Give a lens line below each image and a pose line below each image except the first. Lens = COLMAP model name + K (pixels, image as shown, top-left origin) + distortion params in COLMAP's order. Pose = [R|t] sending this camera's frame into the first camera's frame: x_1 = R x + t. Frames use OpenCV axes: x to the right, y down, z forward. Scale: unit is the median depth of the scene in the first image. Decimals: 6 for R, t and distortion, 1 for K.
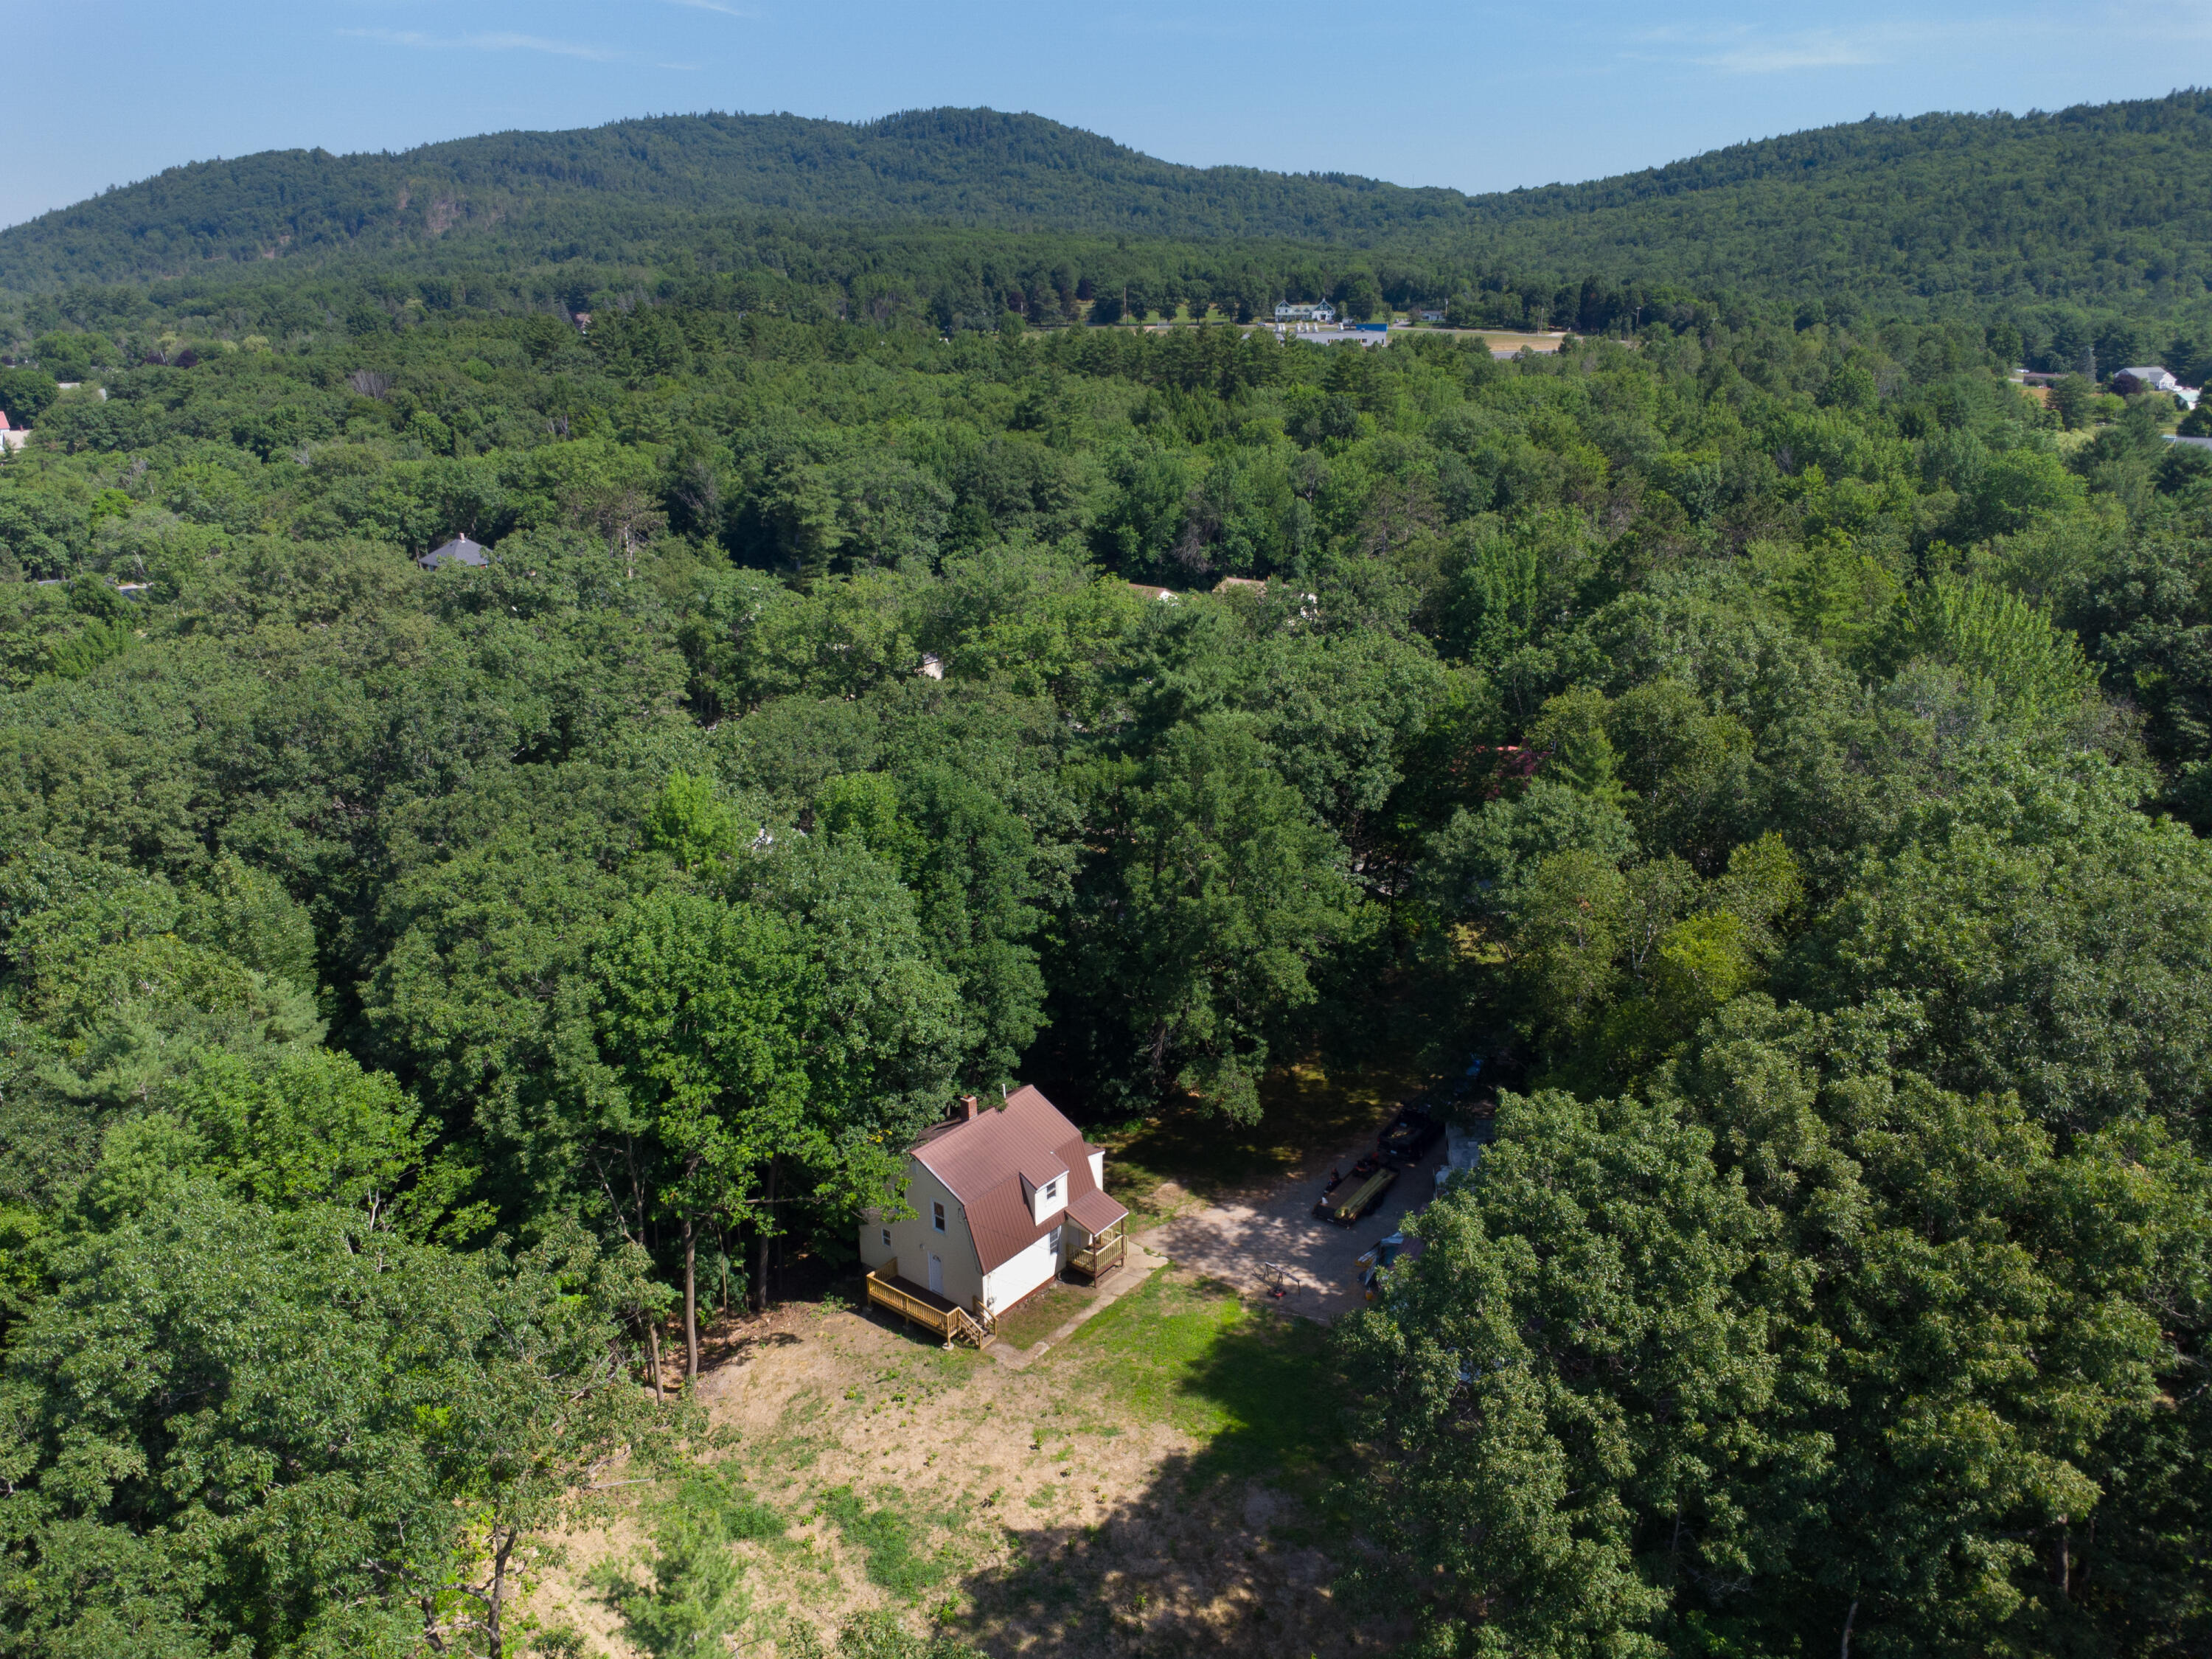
lens RADIAL K [[1599.3, 0, 1112.4], [0, 1599.3, 835.2], [0, 0, 1]] dist [0.008338, -0.008119]
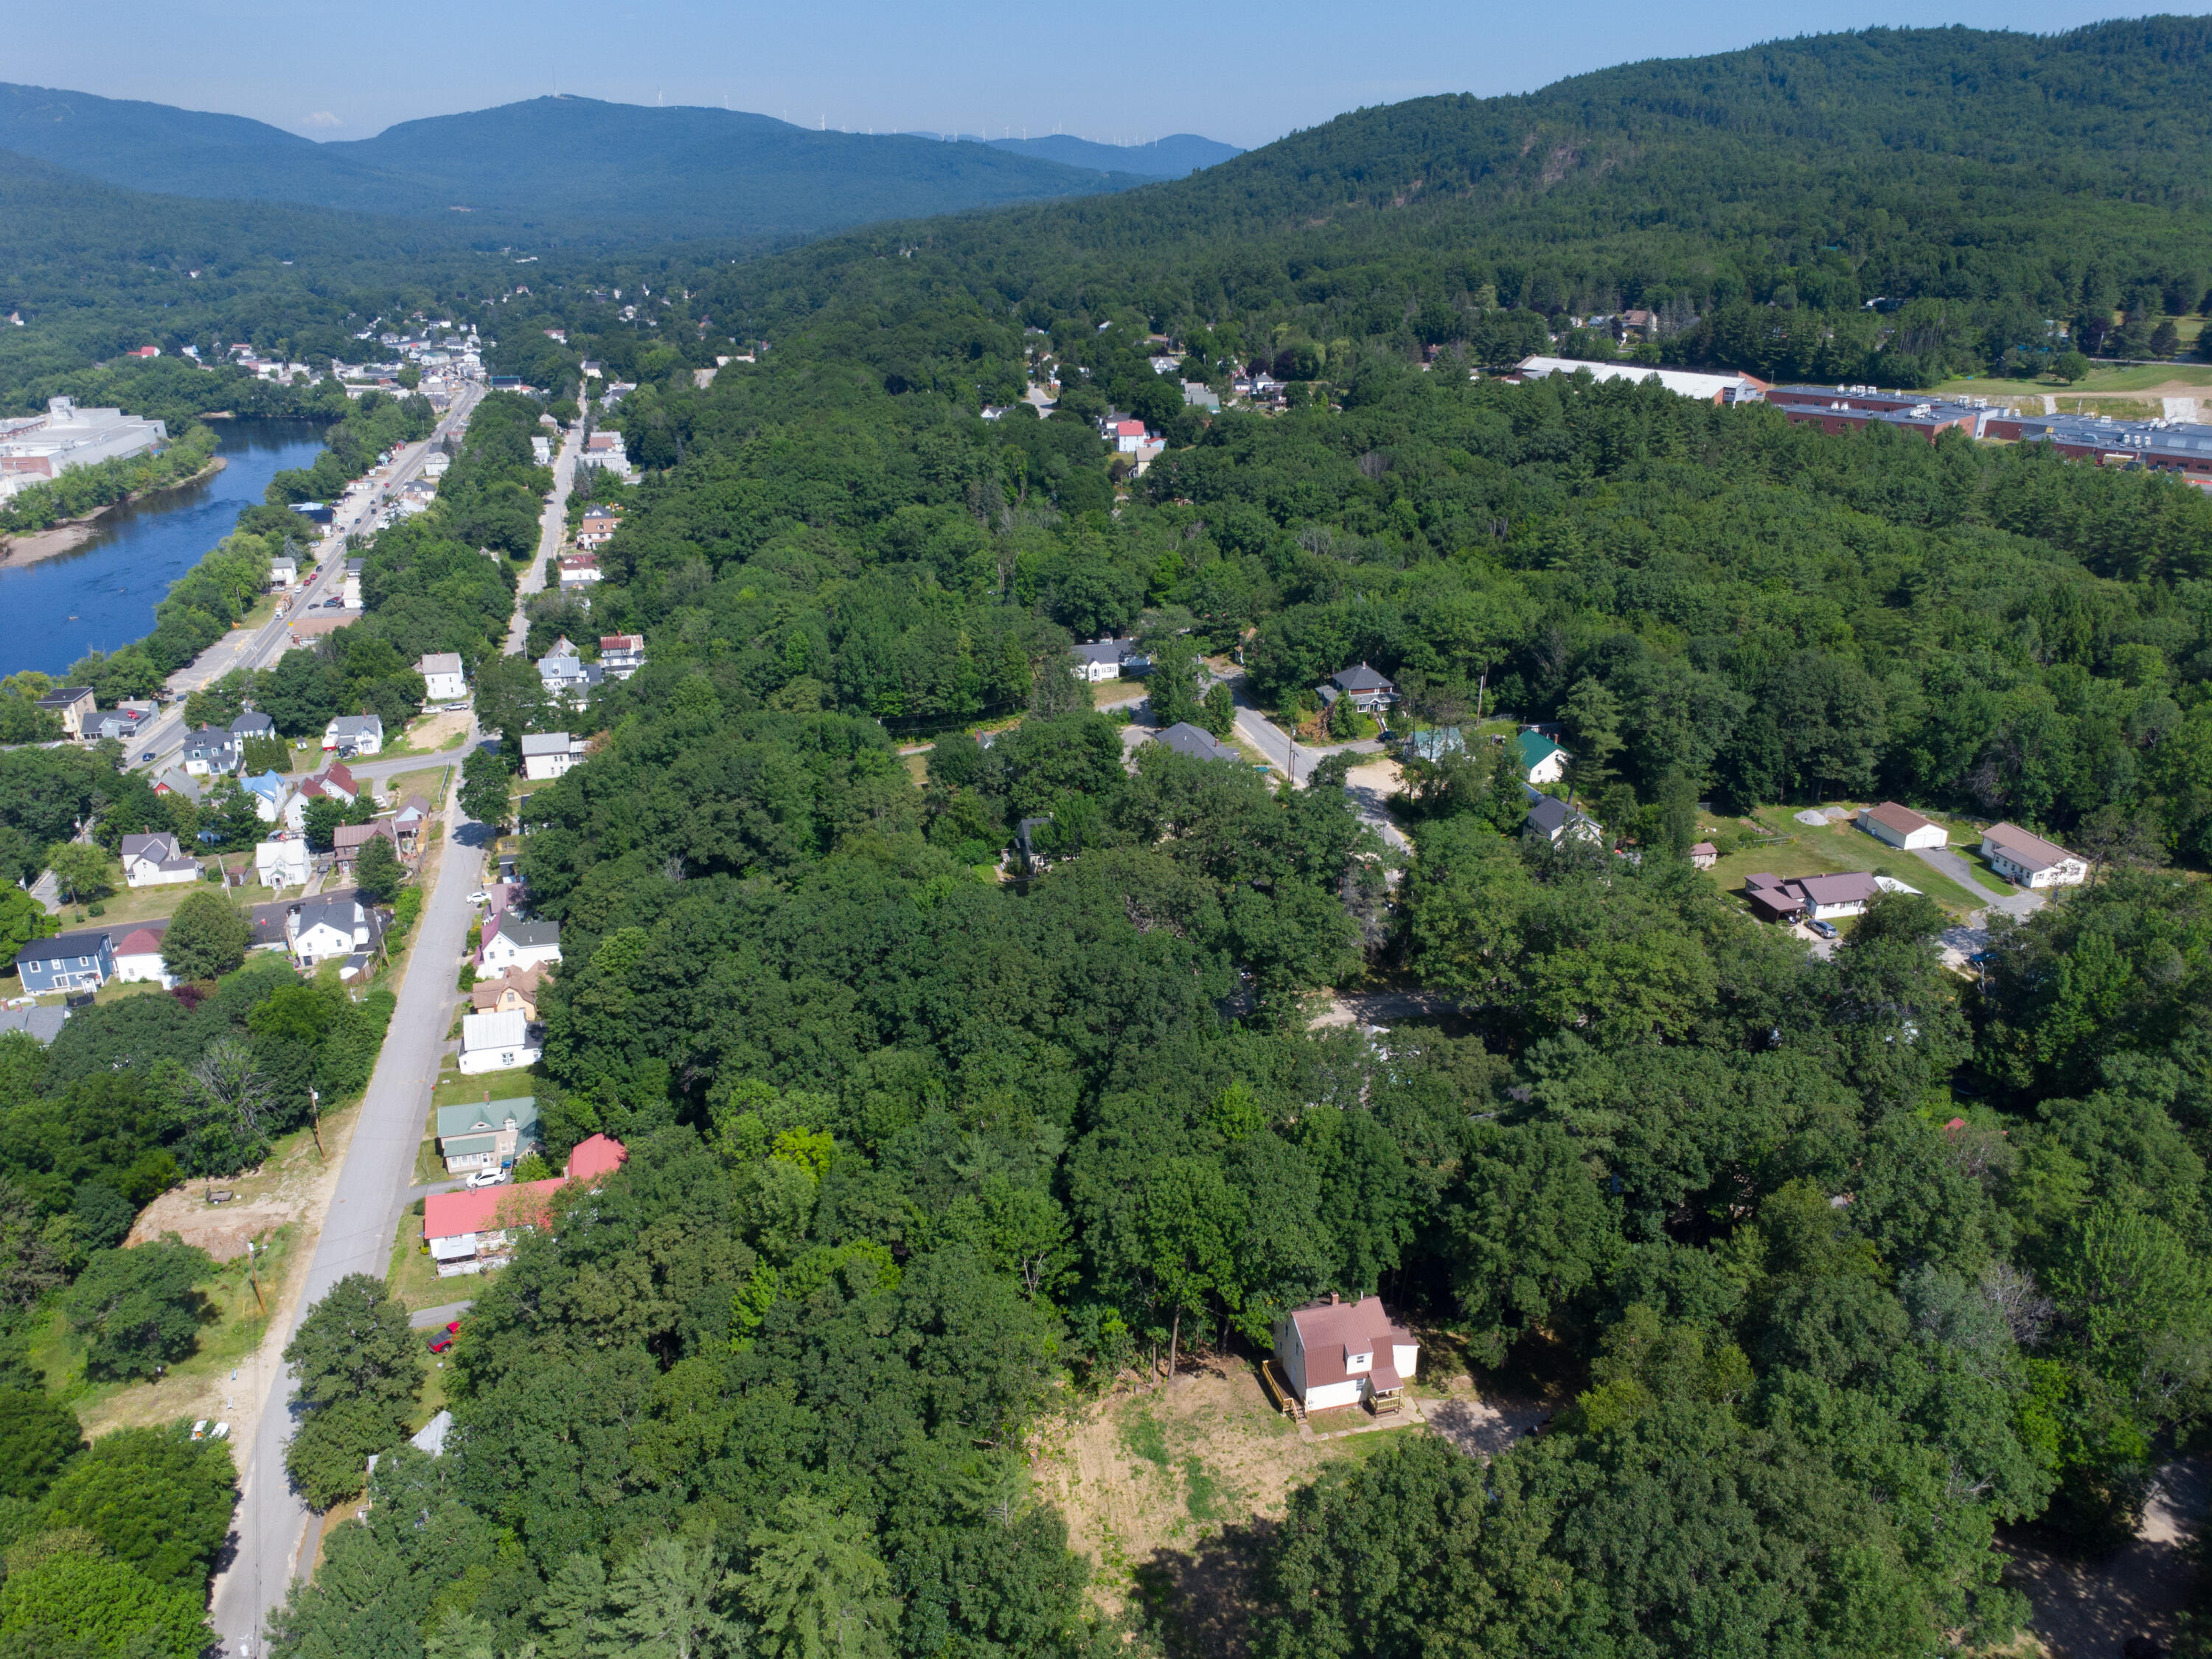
lens RADIAL K [[1599.3, 0, 1105.7], [0, 1599.3, 826.0], [0, 0, 1]] dist [0.008338, -0.008119]
pose [[0.801375, 0.234210, -0.550404, 0.174169], [-0.204490, 0.971987, 0.115870, -0.154383], [0.562123, 0.019697, 0.826819, -0.205472]]
